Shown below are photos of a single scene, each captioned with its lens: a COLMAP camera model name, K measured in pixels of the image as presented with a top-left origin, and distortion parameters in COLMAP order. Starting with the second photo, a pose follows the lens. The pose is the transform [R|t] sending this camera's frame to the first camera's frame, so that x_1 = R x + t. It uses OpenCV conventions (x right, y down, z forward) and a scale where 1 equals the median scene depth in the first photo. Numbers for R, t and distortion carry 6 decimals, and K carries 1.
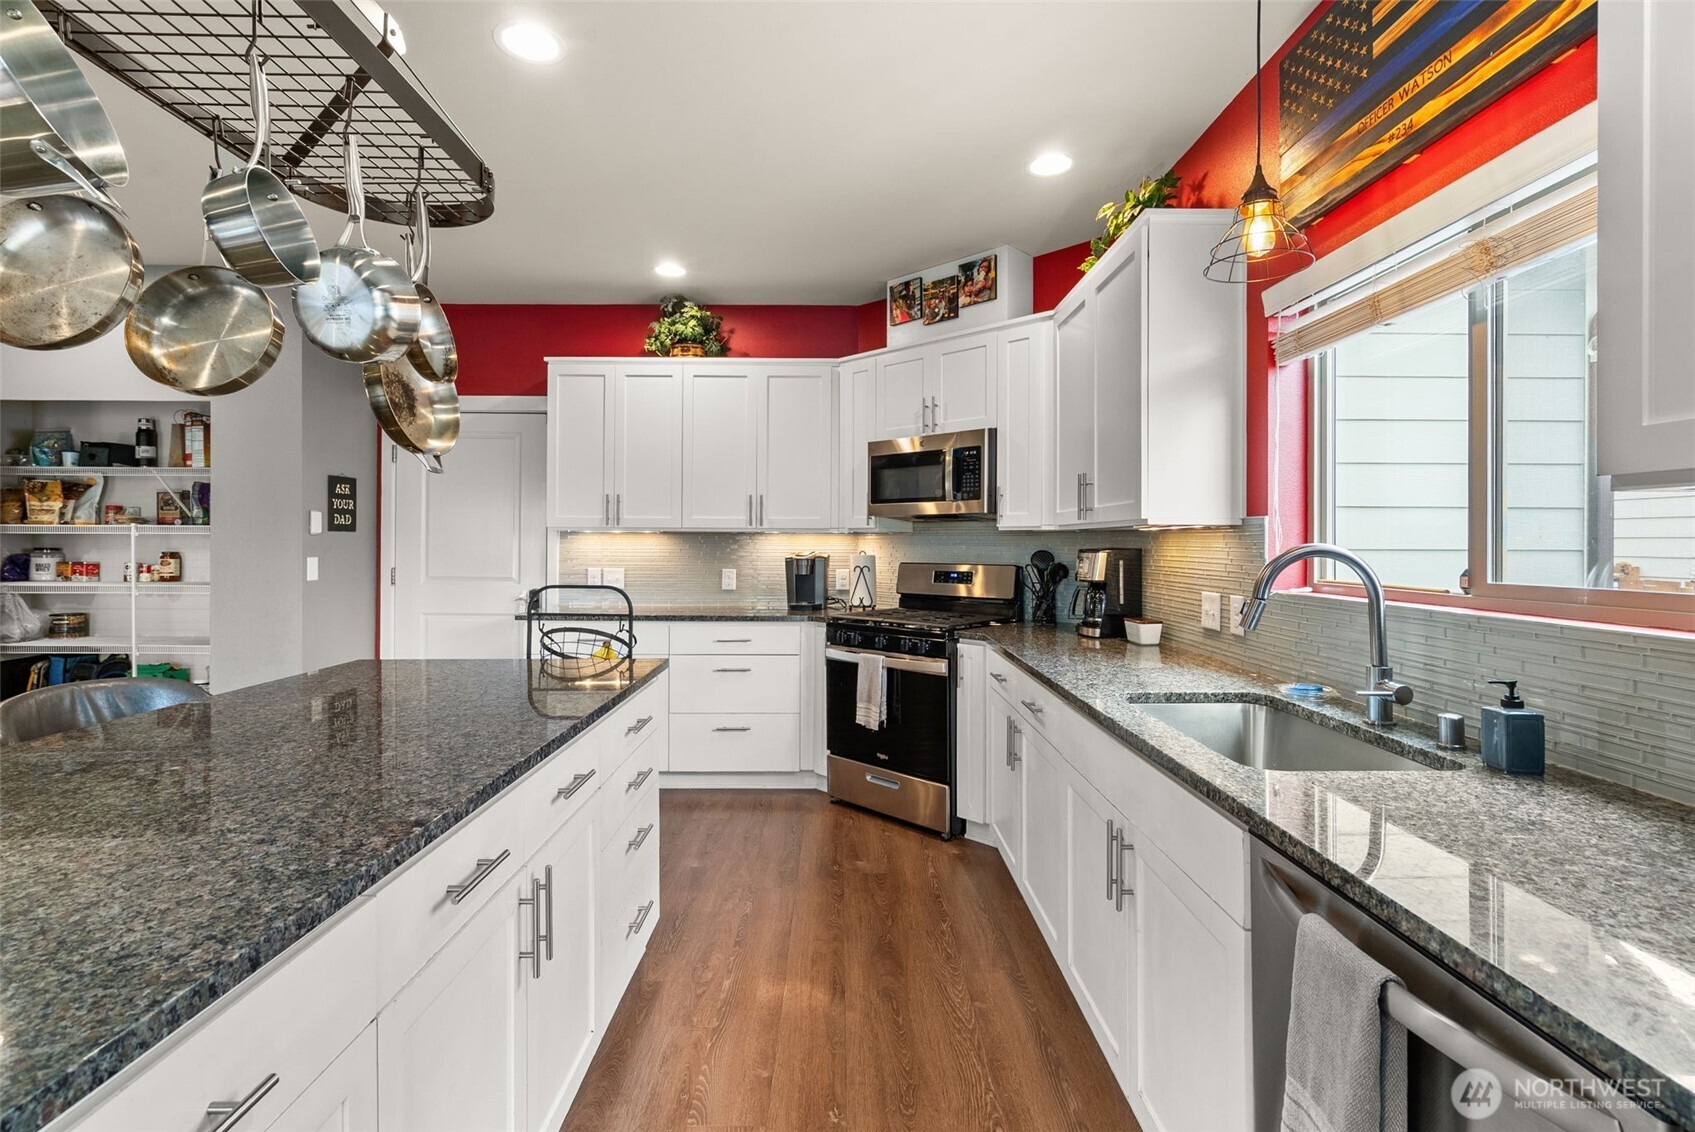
lens RADIAL K [[772.5, 0, 852.4], [0, 772.5, 550.0], [0, 0, 1]] dist [-0.003149, 0.000582]
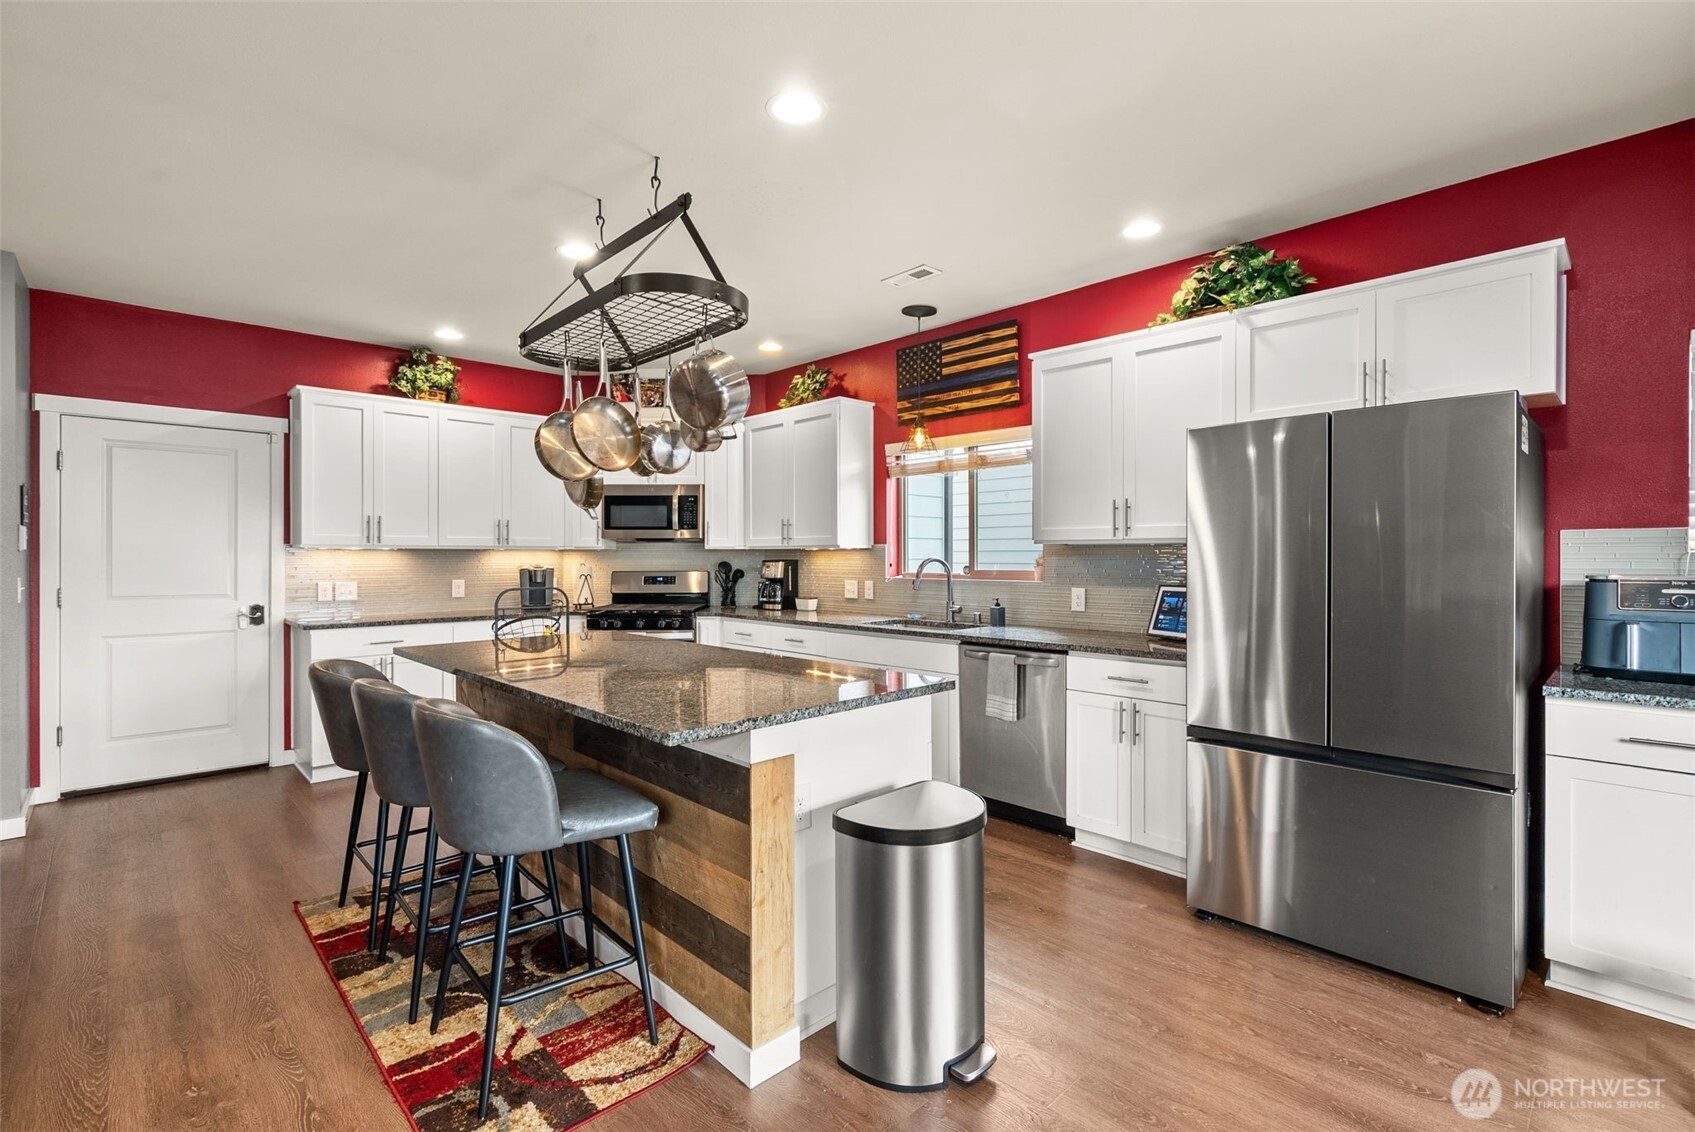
lens RADIAL K [[772.5, 0, 844.2], [0, 772.5, 561.4], [0, 0, 1]] dist [-0.003149, 0.000582]
pose [[0.736433, -0.008546, 0.676456, -0.653708], [0.010829, 0.999941, 0.000844, 0.001846], [-0.676423, 0.006704, 0.736482, -0.346754]]
